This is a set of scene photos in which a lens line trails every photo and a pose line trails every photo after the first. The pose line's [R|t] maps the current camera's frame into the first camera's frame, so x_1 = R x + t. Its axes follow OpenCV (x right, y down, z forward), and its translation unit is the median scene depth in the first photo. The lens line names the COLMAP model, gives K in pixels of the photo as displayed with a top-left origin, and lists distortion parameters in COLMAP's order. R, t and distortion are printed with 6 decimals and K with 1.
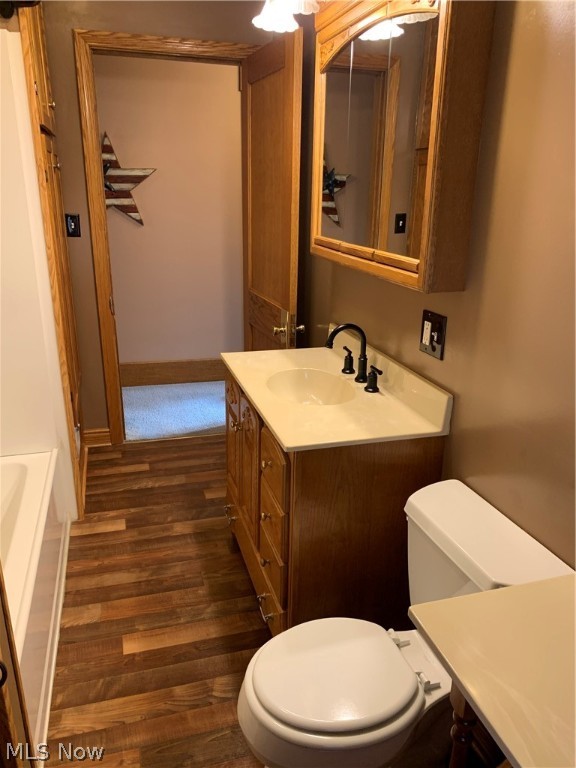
lens RADIAL K [[586.1, 0, 289.2], [0, 586.1, 384.3], [0, 0, 1]] dist [0.025757, -0.028264]
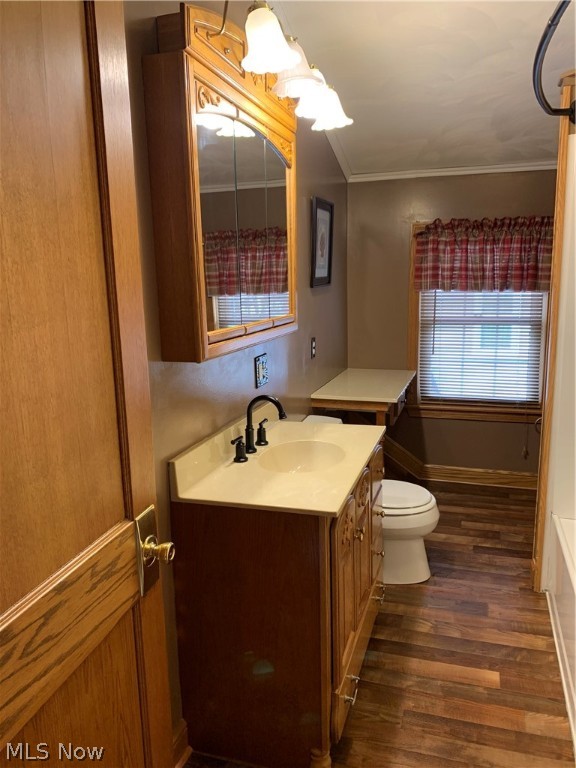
lens RADIAL K [[586.1, 0, 291.0], [0, 586.1, 383.1], [0, 0, 1]] dist [0.025757, -0.028264]
pose [[-0.828296, -0.092511, 0.552601, -0.473580], [0.193380, 0.878466, 0.436922, -0.525996], [-0.525861, 0.468763, -0.709740, 1.584785]]
